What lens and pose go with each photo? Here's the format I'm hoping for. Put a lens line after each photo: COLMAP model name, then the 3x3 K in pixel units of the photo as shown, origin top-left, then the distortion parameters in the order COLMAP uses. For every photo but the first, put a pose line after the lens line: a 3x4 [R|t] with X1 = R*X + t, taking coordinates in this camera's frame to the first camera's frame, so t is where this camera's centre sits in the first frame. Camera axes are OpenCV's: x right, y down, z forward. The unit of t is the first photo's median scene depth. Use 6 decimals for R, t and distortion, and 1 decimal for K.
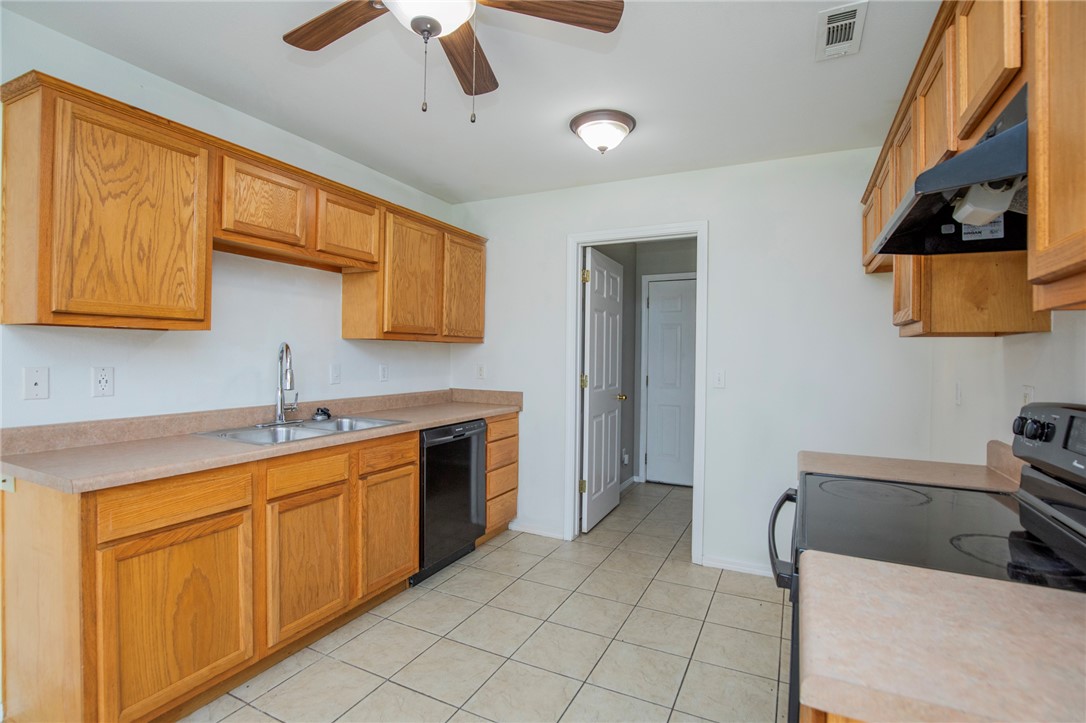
lens RADIAL K [[506.4, 0, 552.9], [0, 506.4, 359.1], [0, 0, 1]] dist [-0.024809, 0.000090]
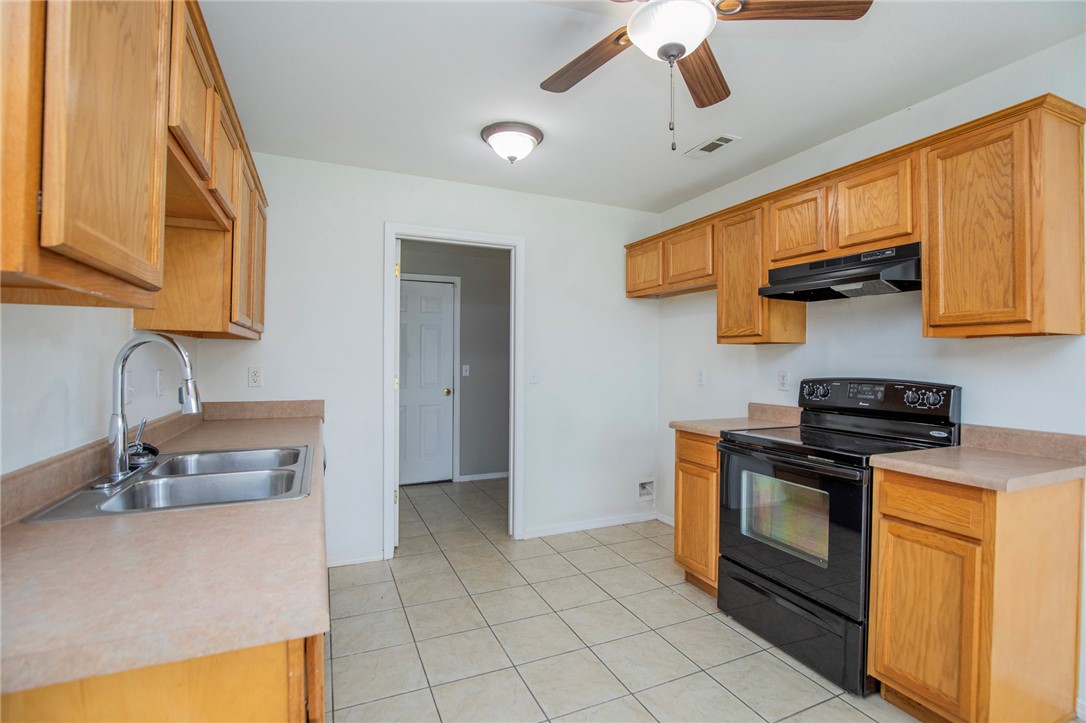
lens RADIAL K [[506.4, 0, 552.9], [0, 506.4, 359.1], [0, 0, 1]] dist [-0.024809, 0.000090]
pose [[0.636978, -0.007541, 0.770845, -0.607594], [0.006811, 0.999968, 0.004154, -0.003279], [-0.770852, 0.002604, 0.637009, 0.246279]]
